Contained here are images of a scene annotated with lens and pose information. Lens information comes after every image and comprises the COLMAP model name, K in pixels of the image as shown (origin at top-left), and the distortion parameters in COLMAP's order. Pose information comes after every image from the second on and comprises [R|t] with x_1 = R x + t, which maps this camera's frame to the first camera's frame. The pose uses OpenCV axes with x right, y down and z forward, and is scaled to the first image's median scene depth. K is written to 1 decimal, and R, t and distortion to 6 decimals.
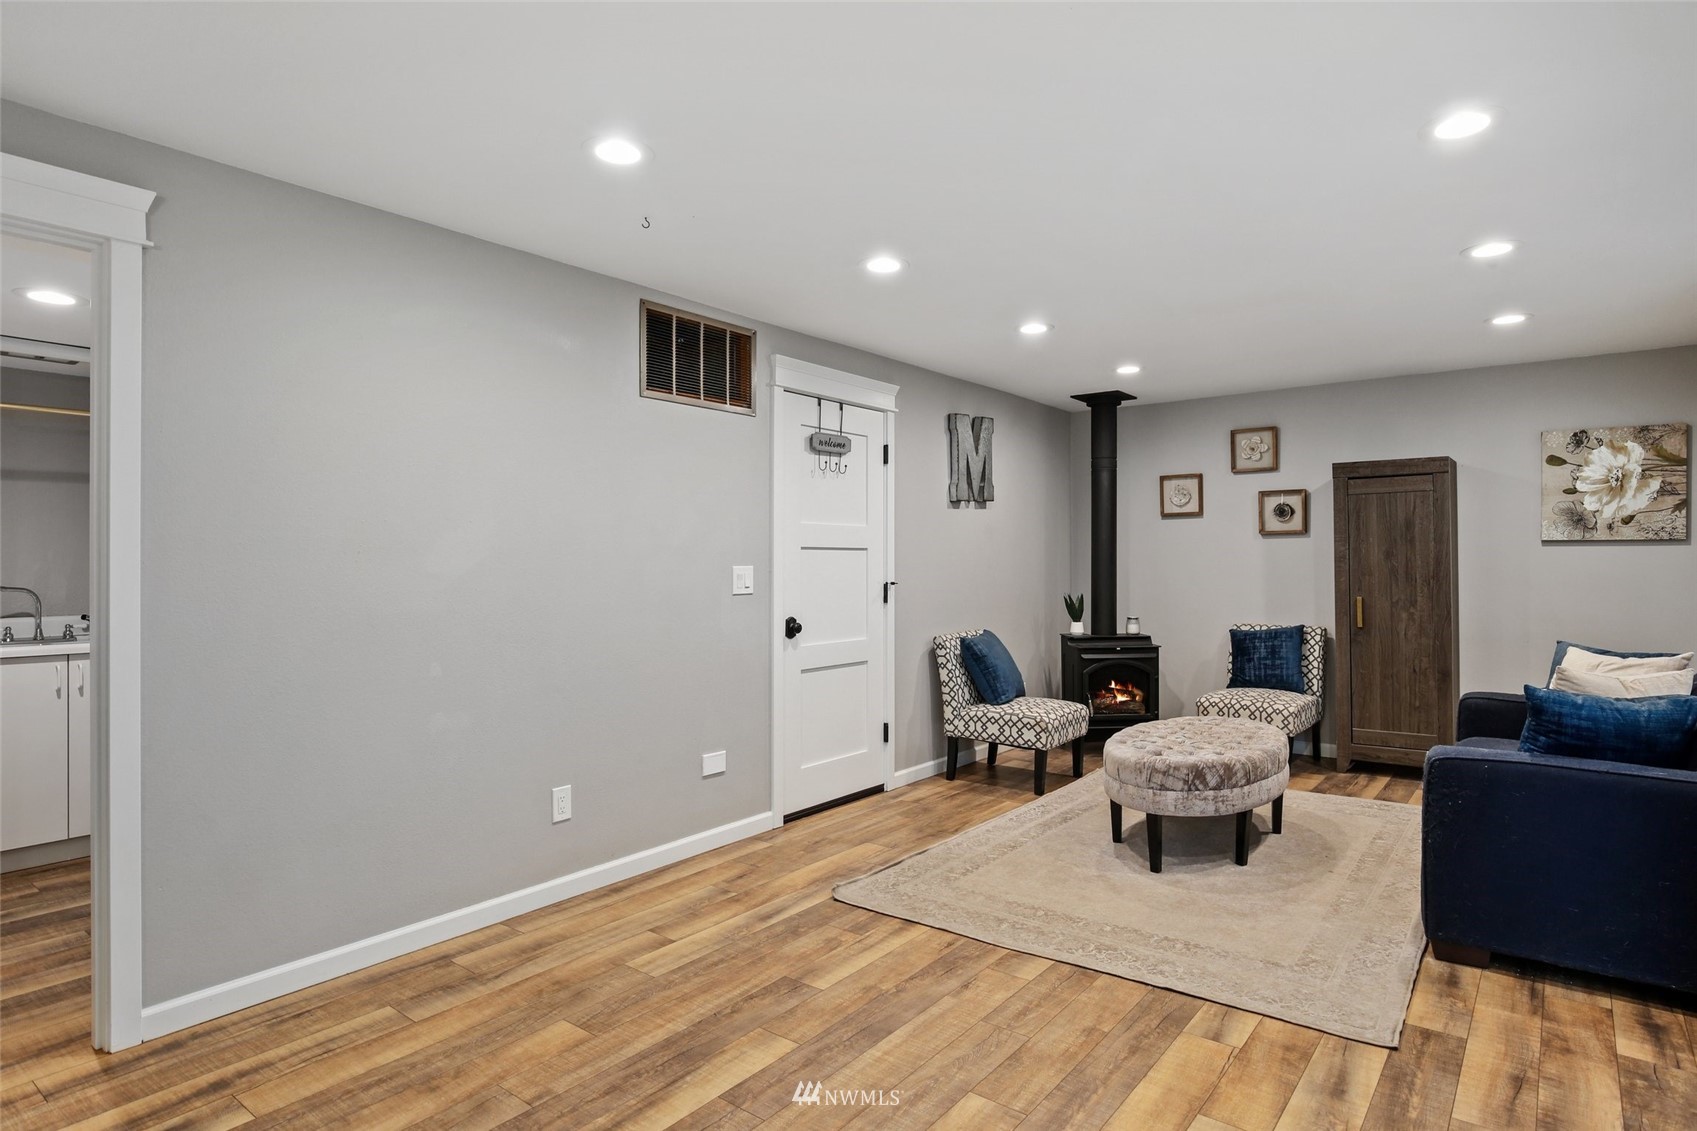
lens RADIAL K [[913.4, 0, 848.5], [0, 913.4, 565.5], [0, 0, 1]] dist [-0.003211, 0.000478]
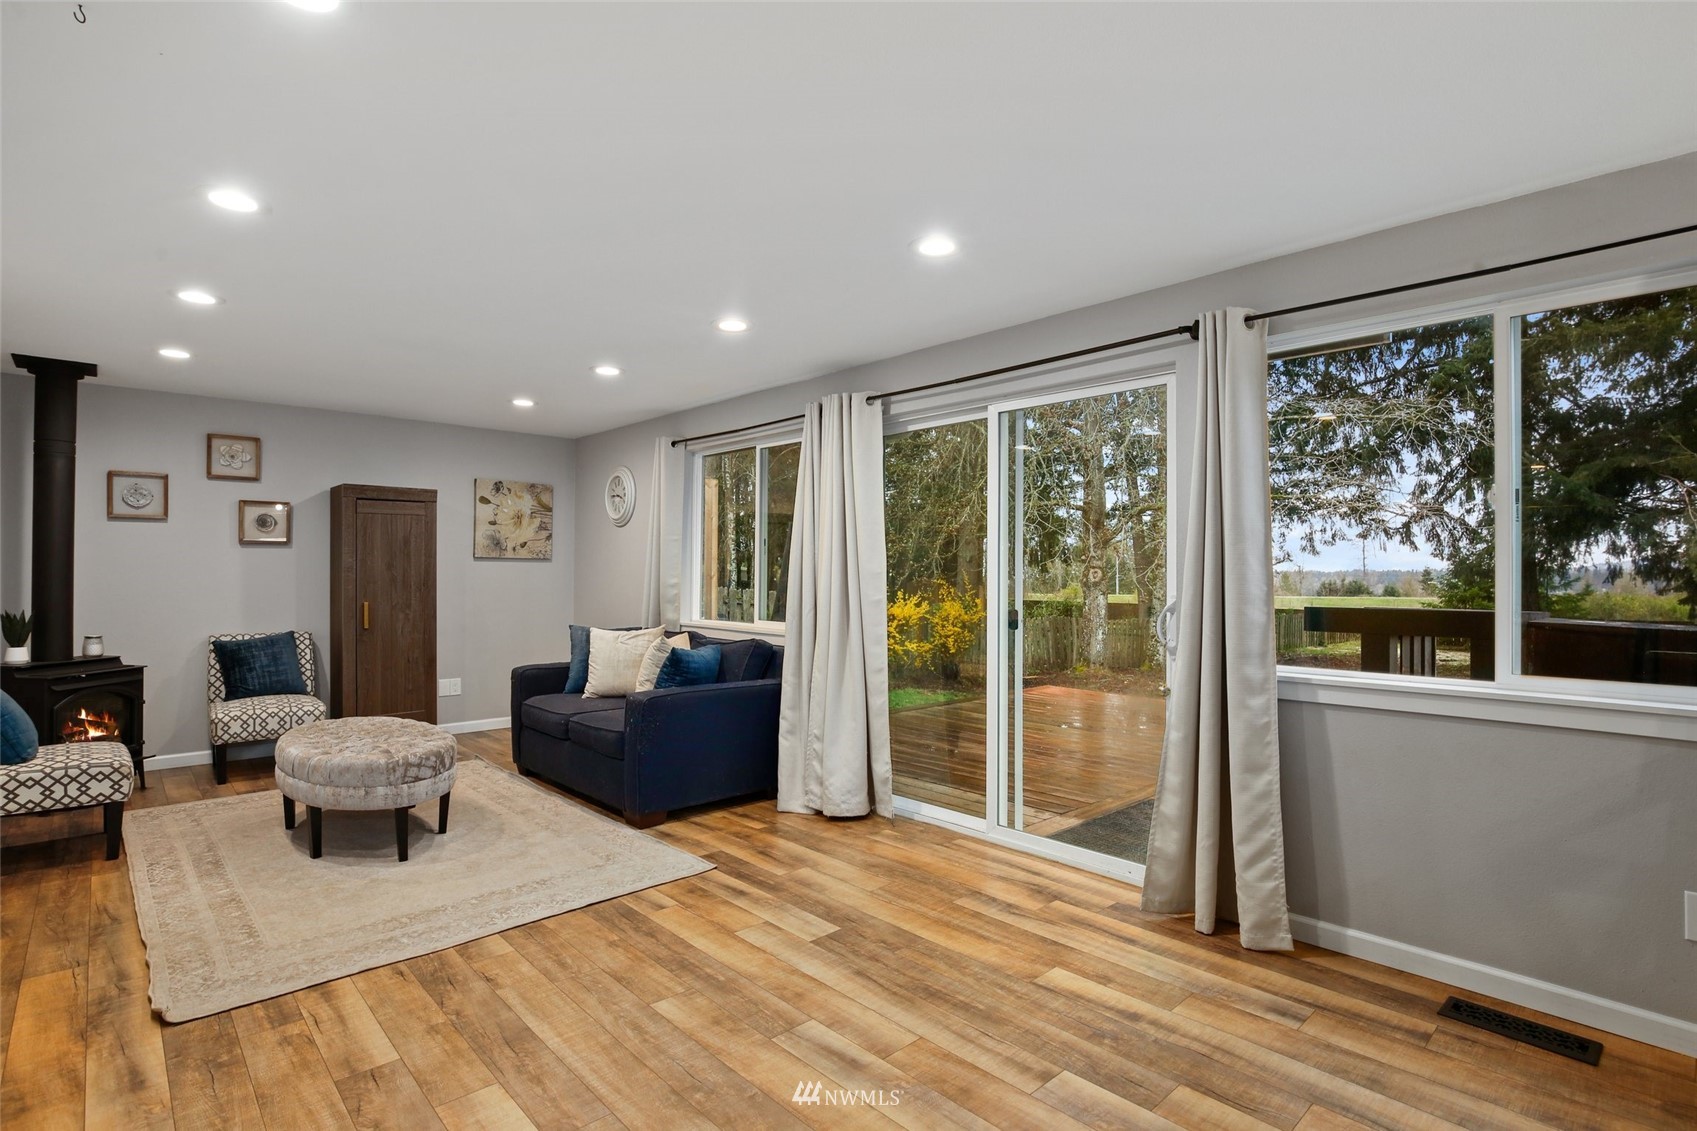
lens RADIAL K [[837.0, 0, 848.5], [0, 837.0, 565.5], [0, 0, 1]] dist [-0.017280, 0.001225]
pose [[0.165457, 0.012507, 0.986138, -0.496434], [-0.001671, 0.999922, -0.012401, 0.000142], [-0.986216, 0.000404, 0.165465, 0.293933]]
